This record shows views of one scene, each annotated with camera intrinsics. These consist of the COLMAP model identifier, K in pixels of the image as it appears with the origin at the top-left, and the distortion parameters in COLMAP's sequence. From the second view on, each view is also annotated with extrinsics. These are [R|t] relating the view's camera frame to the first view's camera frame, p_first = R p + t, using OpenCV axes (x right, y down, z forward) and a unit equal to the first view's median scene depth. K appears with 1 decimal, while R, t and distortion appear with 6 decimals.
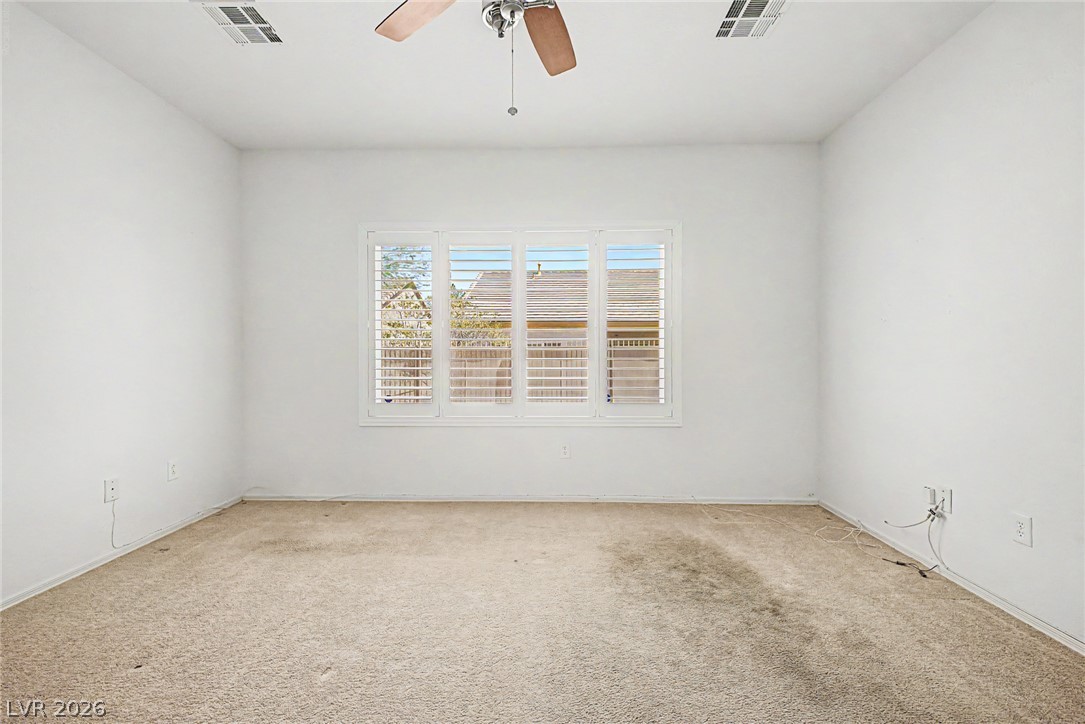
lens RADIAL K [[458.1, 0, 545.2], [0, 458.1, 356.4], [0, 0, 1]] dist [0.008141, -0.000989]
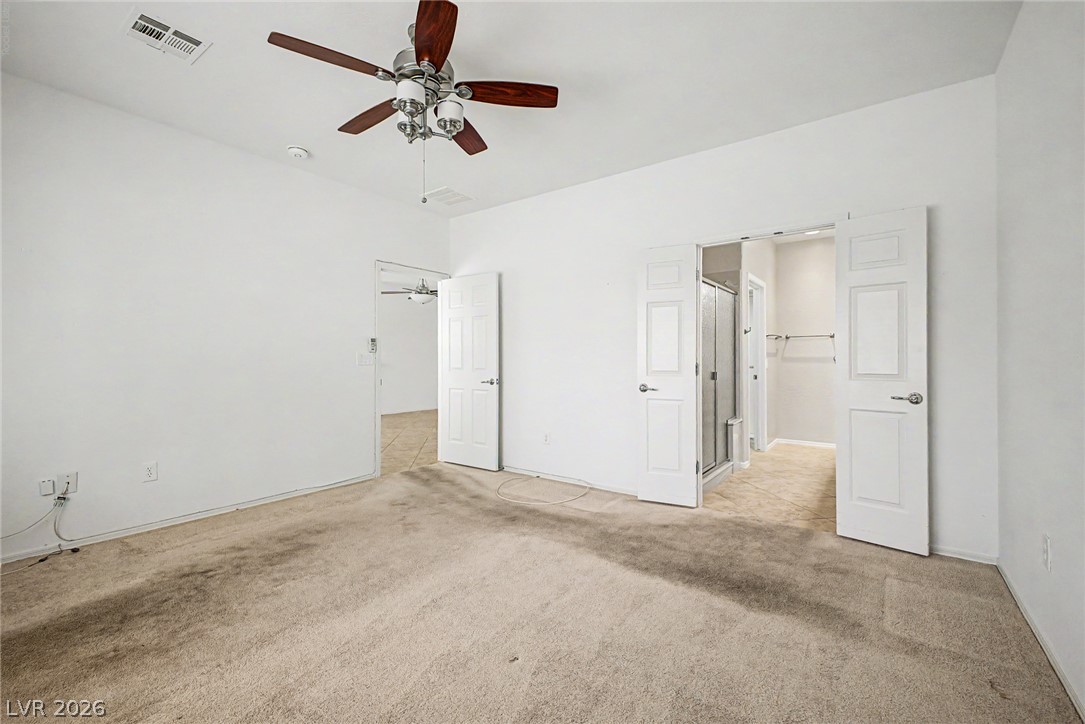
lens RADIAL K [[458.1, 0, 545.2], [0, 458.1, 356.4], [0, 0, 1]] dist [0.008141, -0.000989]
pose [[-0.819151, 0.006072, 0.573546, -0.635518], [0.001801, 0.999966, -0.008014, 0.002762], [-0.573575, -0.005532, -0.819134, 1.021894]]
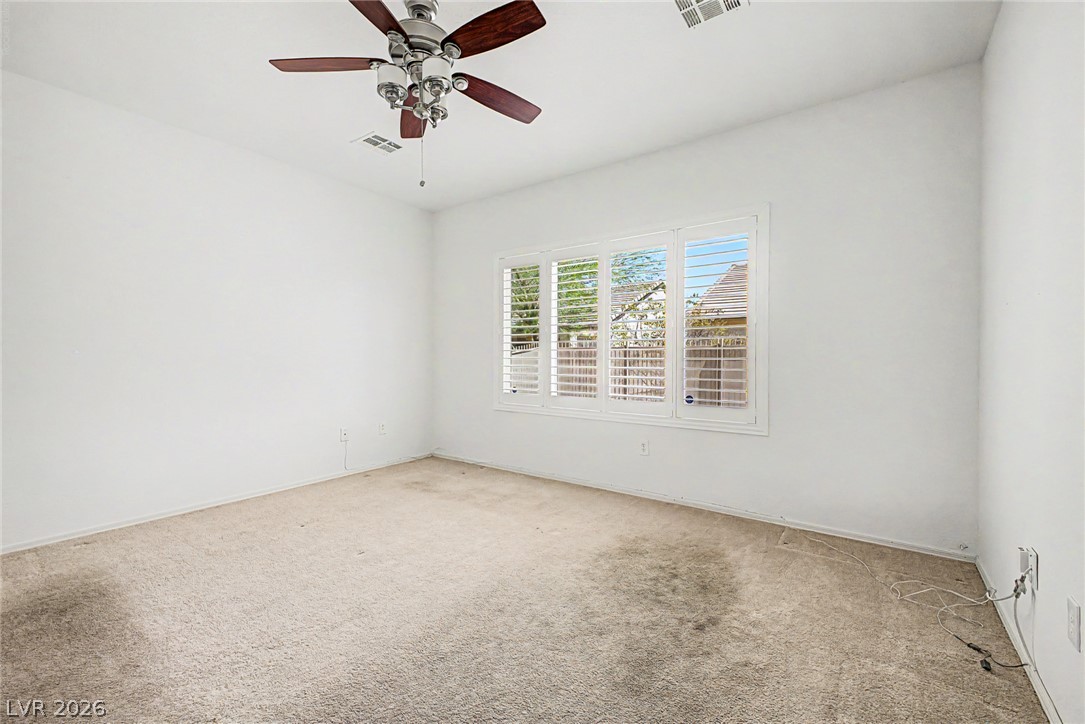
lens RADIAL K [[458.1, 0, 545.2], [0, 458.1, 356.4], [0, 0, 1]] dist [0.008141, -0.000989]
pose [[0.821775, 0.000994, -0.569811, 0.536307], [-0.002070, 0.999997, -0.001241, 0.002031], [0.569808, 0.002199, 0.821775, 0.029775]]
